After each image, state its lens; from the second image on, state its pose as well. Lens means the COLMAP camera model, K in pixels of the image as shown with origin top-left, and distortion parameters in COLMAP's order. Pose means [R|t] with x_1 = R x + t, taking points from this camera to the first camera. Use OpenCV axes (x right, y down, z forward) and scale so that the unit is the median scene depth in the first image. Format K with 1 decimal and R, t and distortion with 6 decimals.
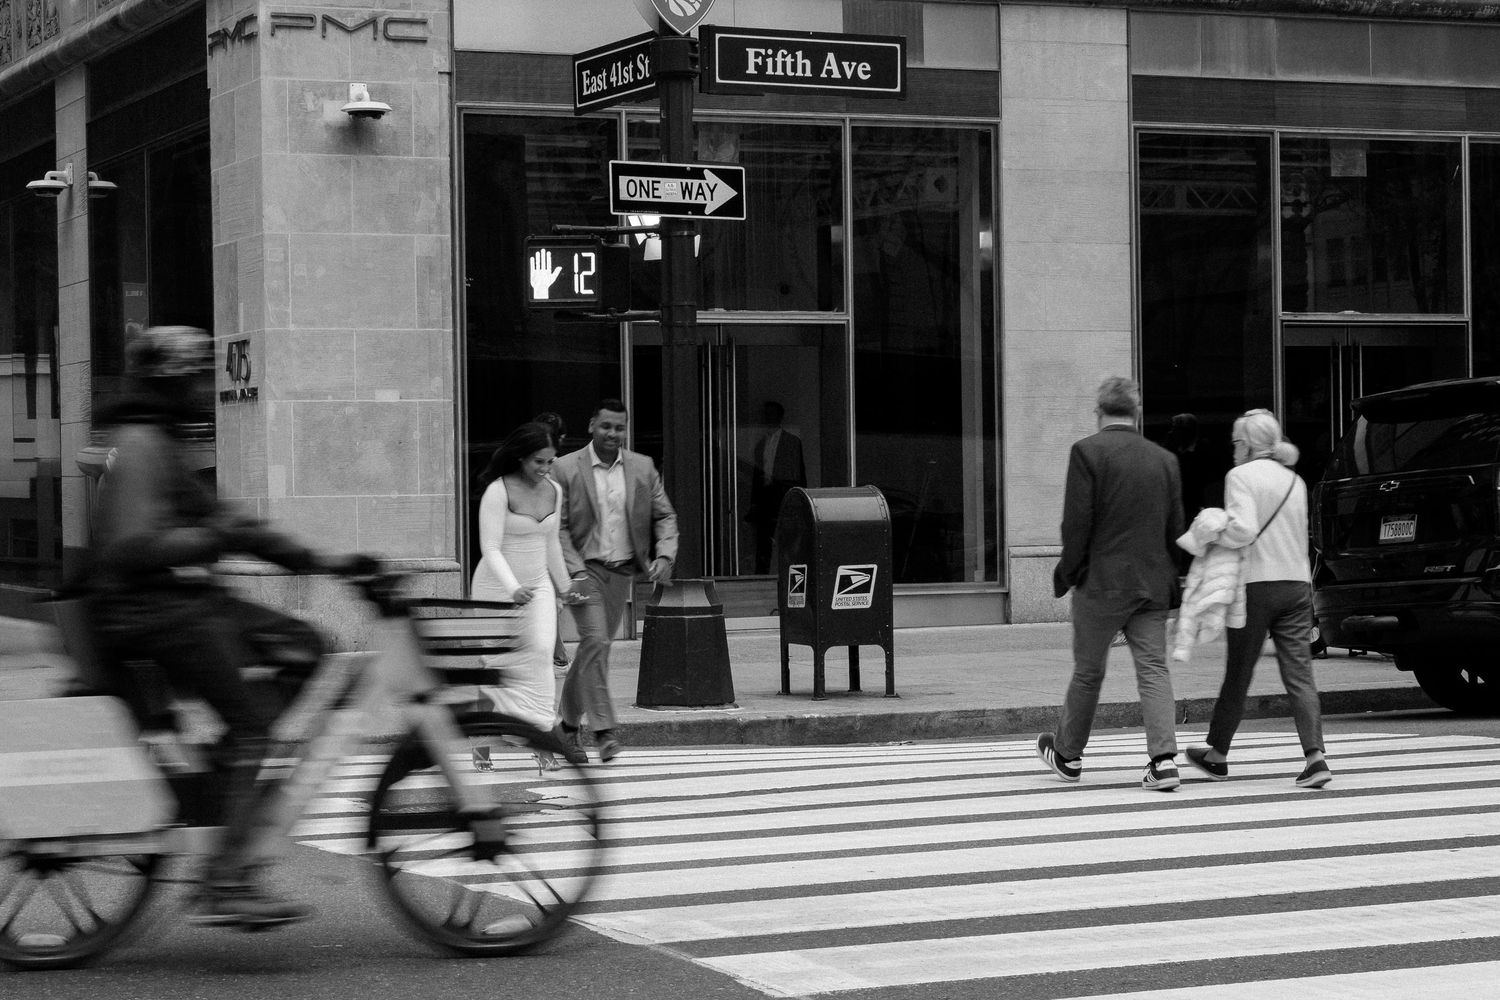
lens RADIAL K [[3273.3, 0, 750.0], [0, 3273.3, 500.0], [0, 0, 1]] dist [0.005899, -0.012870]
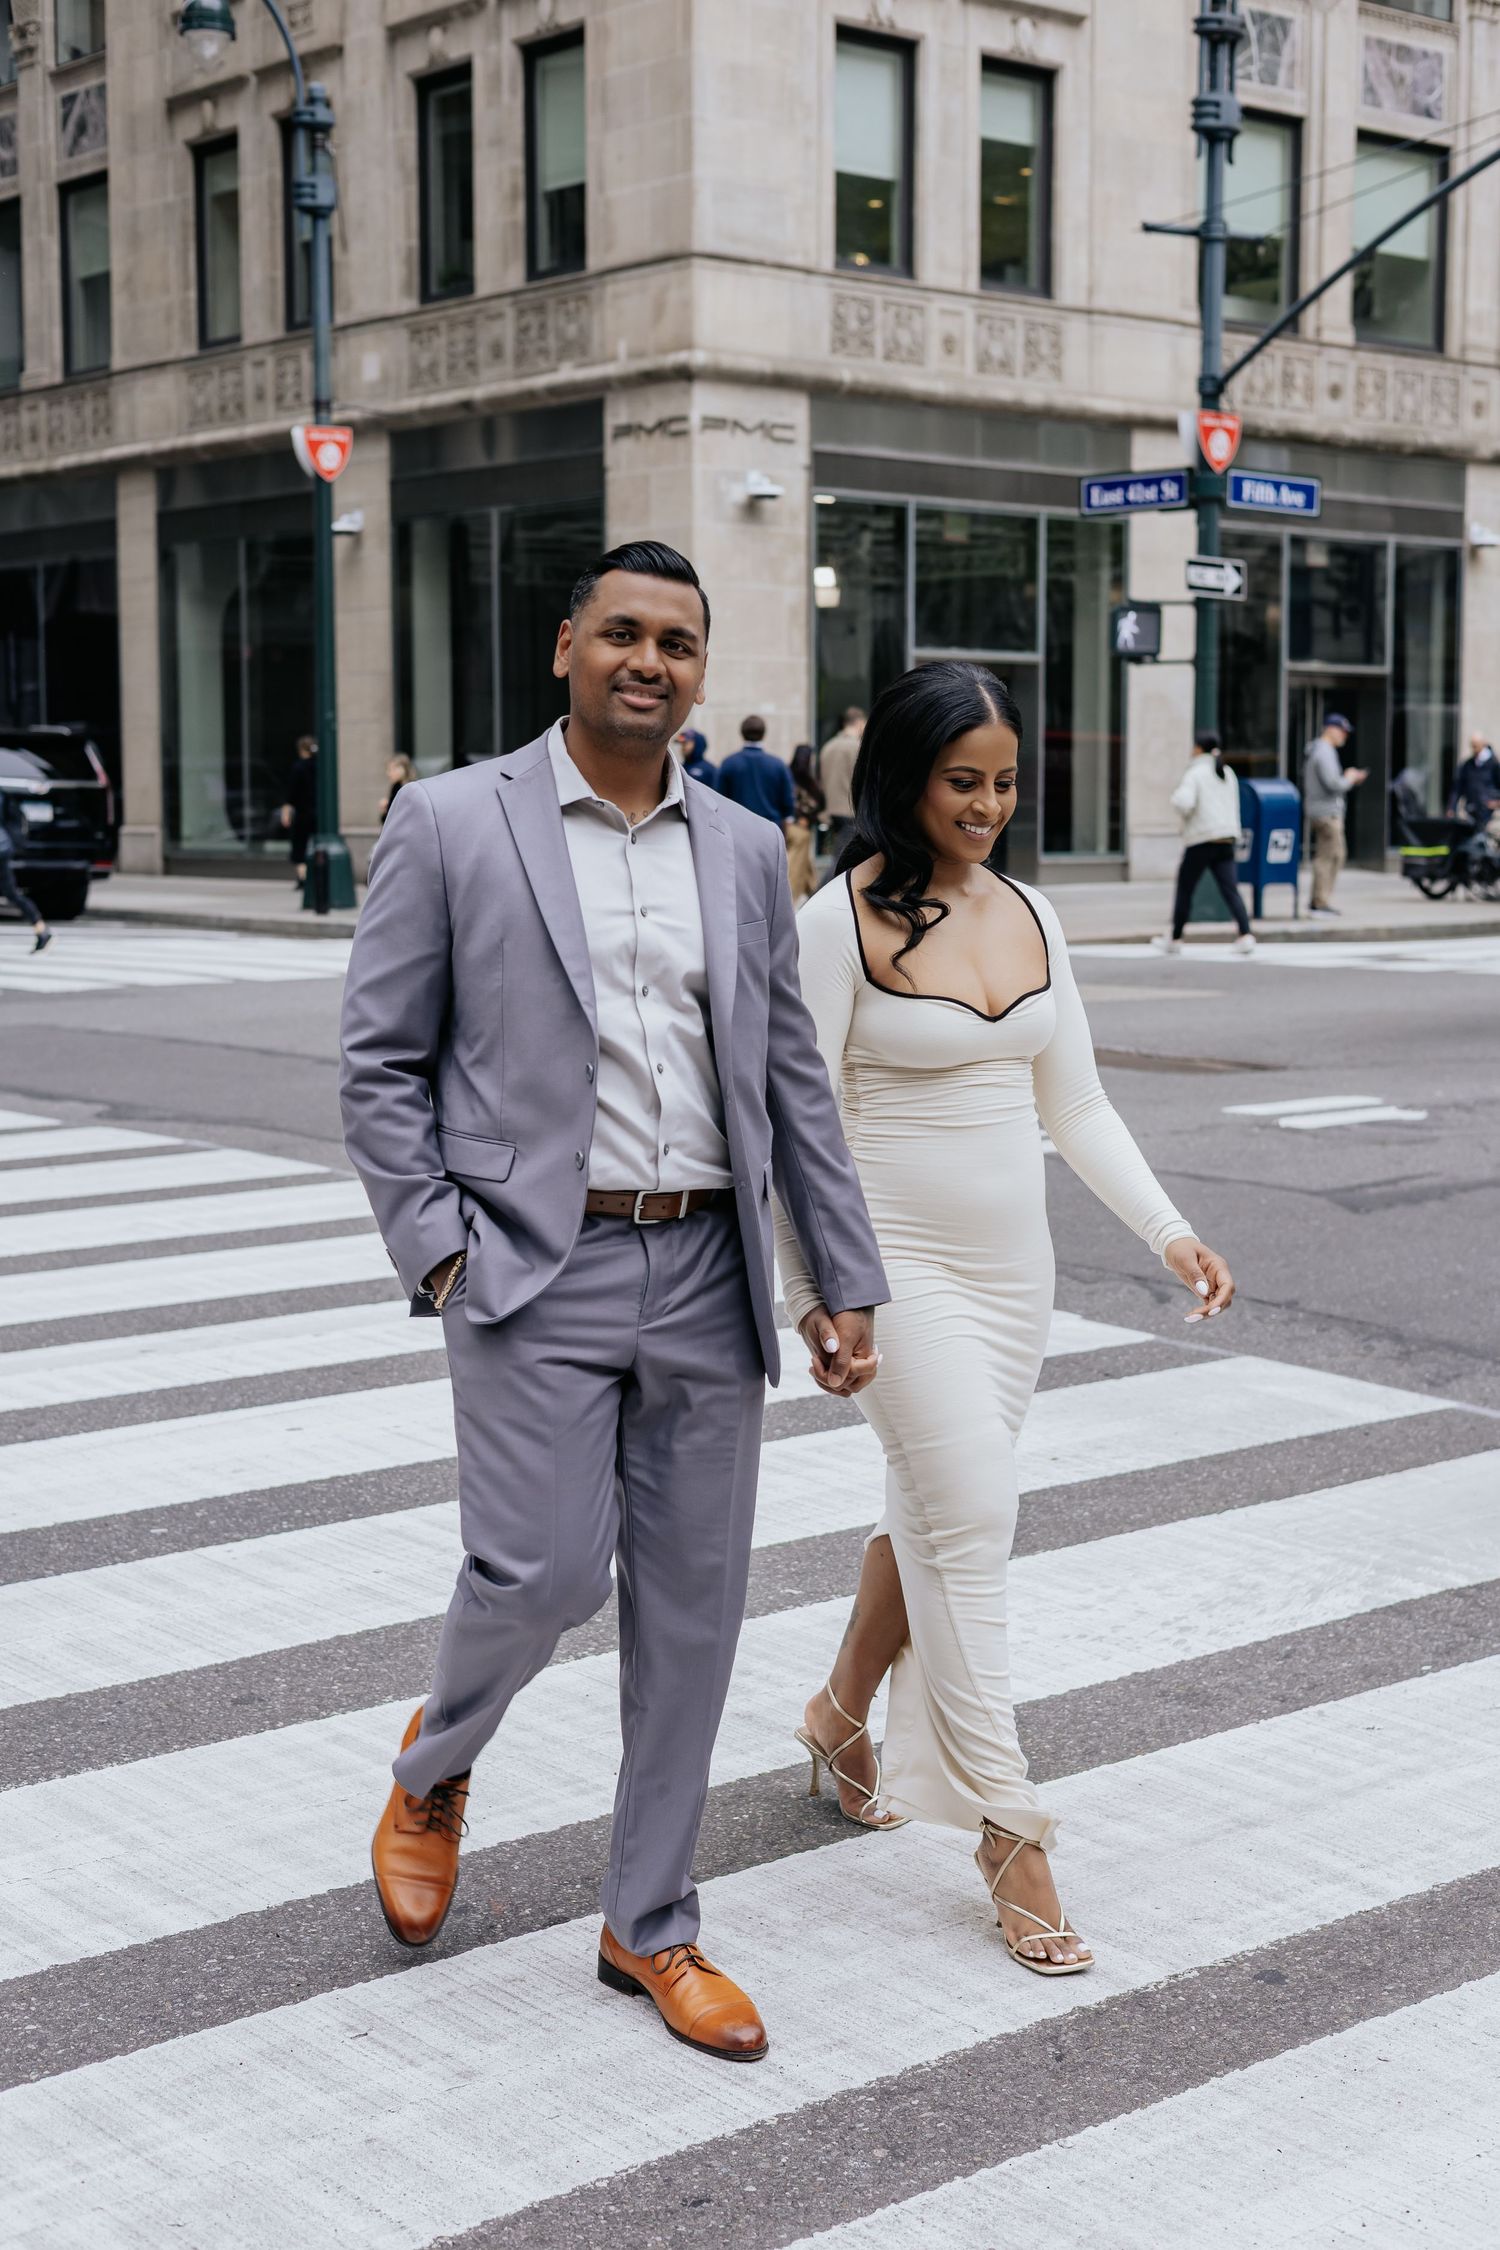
lens RADIAL K [[3199.1, 0, 672.2], [0, 3199.1, 1093.5], [0, 0, 1]] dist [0.009582, 0.017379]
pose [[0.958670, -0.005504, 0.284467, -0.527818], [-0.019538, 0.996179, 0.085116, 0.015626], [-0.283849, -0.087156, 0.954900, -0.267050]]
